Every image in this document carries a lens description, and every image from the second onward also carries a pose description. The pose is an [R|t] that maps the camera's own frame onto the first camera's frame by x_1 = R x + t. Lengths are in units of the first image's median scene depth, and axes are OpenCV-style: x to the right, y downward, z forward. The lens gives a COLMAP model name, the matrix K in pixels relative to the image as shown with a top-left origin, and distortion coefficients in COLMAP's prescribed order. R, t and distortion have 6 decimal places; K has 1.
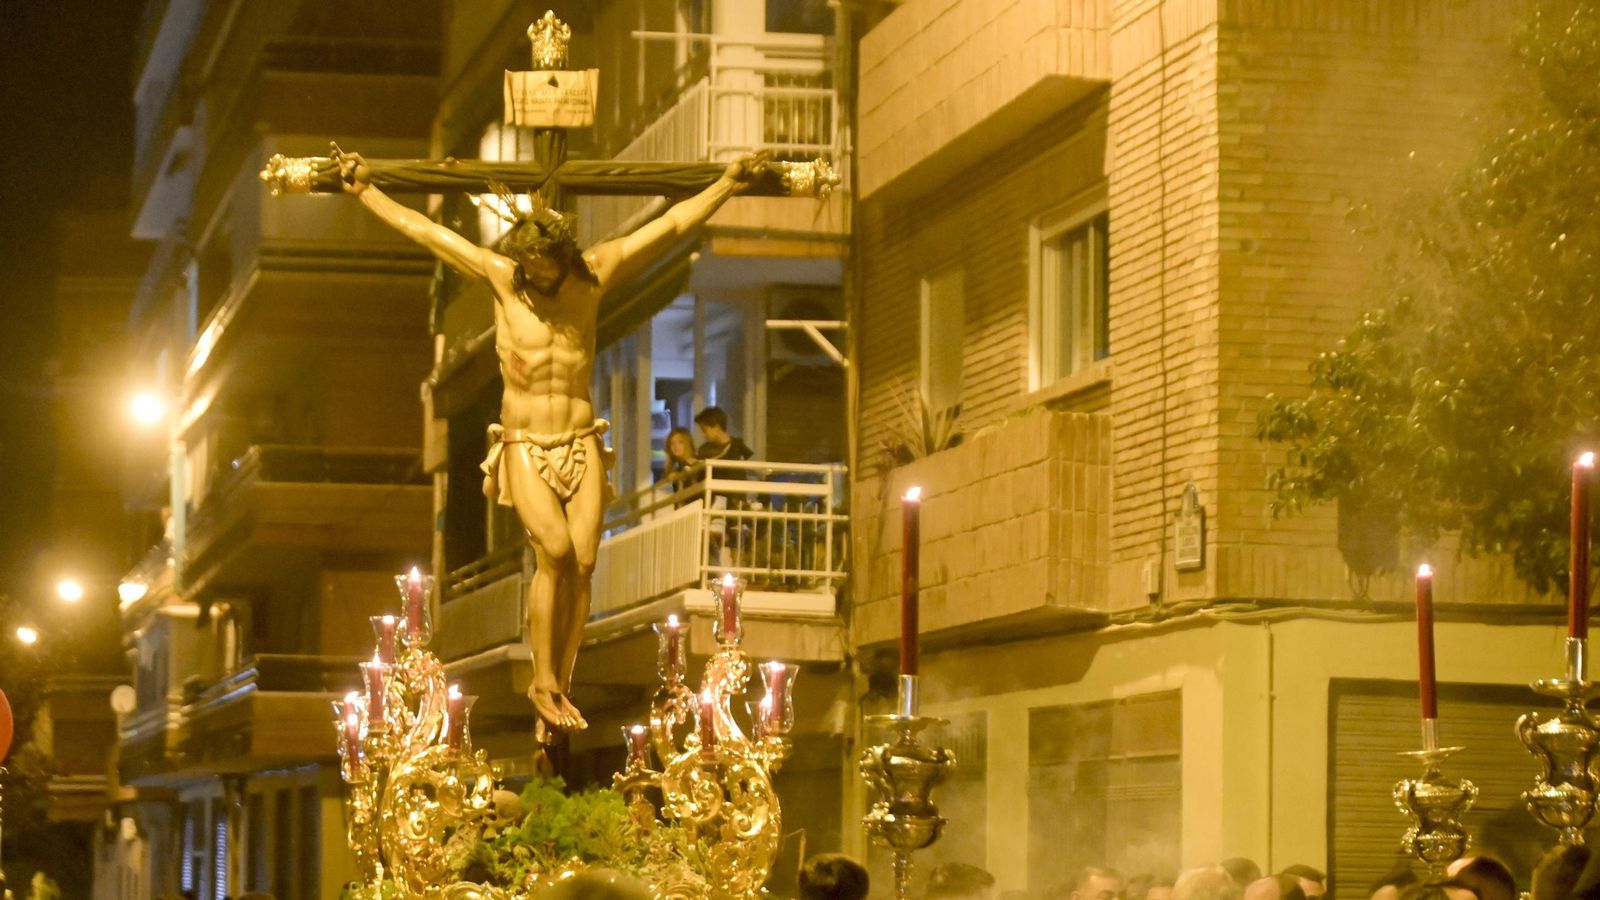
lens RADIAL K [[6458.9, 0, 800.2], [0, 6458.9, 449.3], [0, 0, 1]] dist [-0.219329, -1.003260]
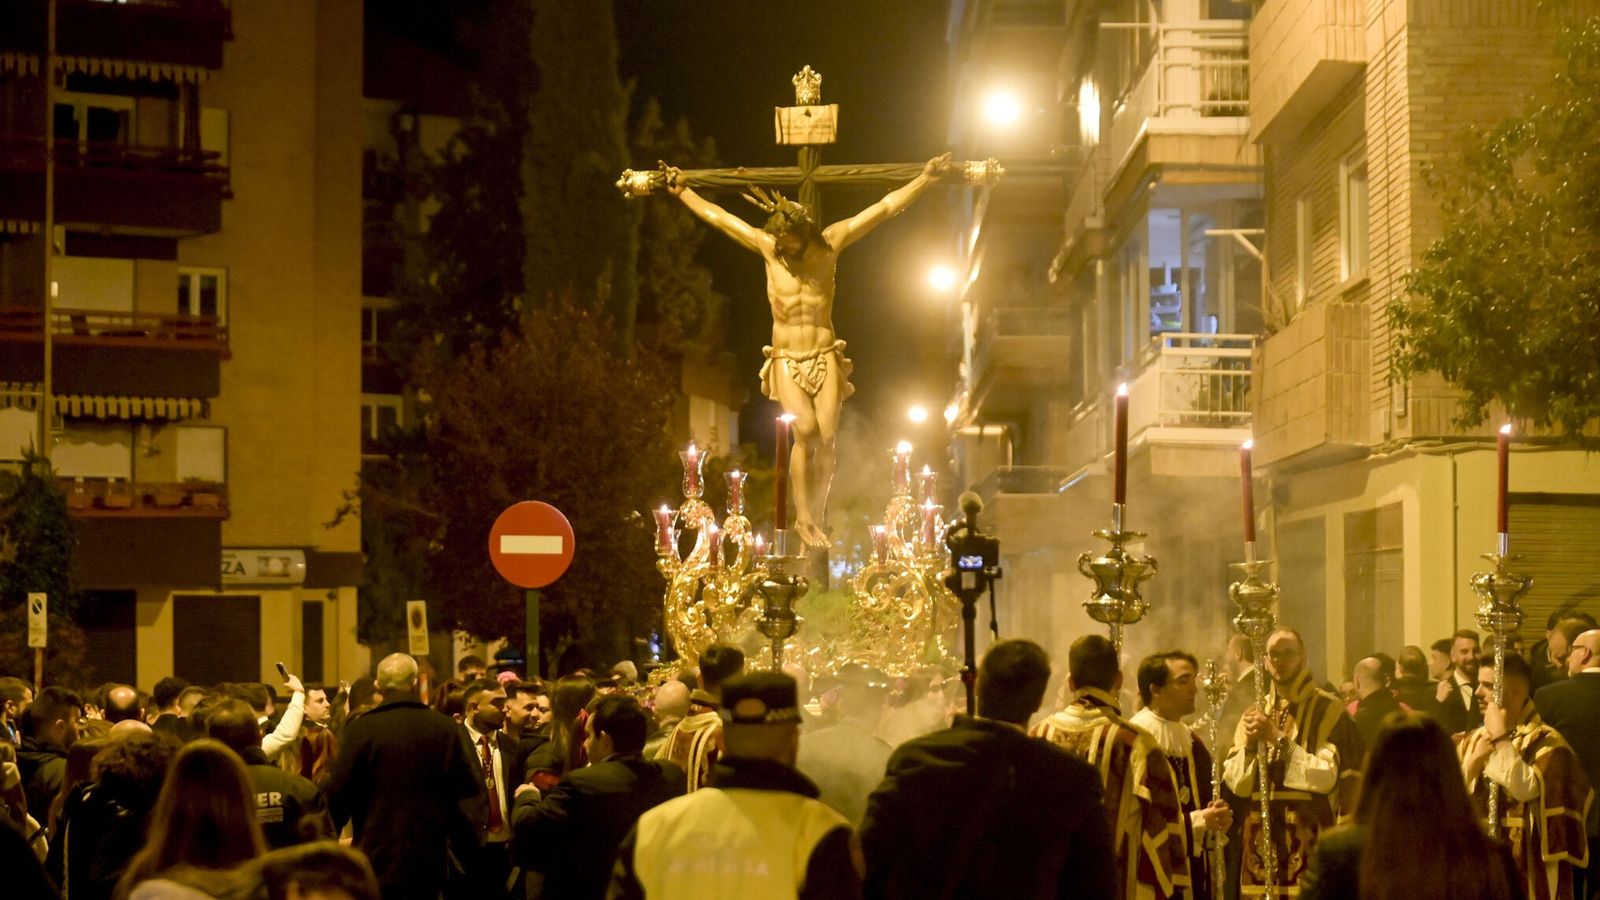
lens RADIAL K [[6458.9, 0, 800.2], [0, 6458.9, 449.3], [0, 0, 1]] dist [-0.219329, -1.003260]
pose [[0.957479, -0.018959, -0.287880, 0.338784], [0.031822, 0.998690, 0.040069, -0.034440], [0.286743, -0.047526, 0.956828, -0.374861]]
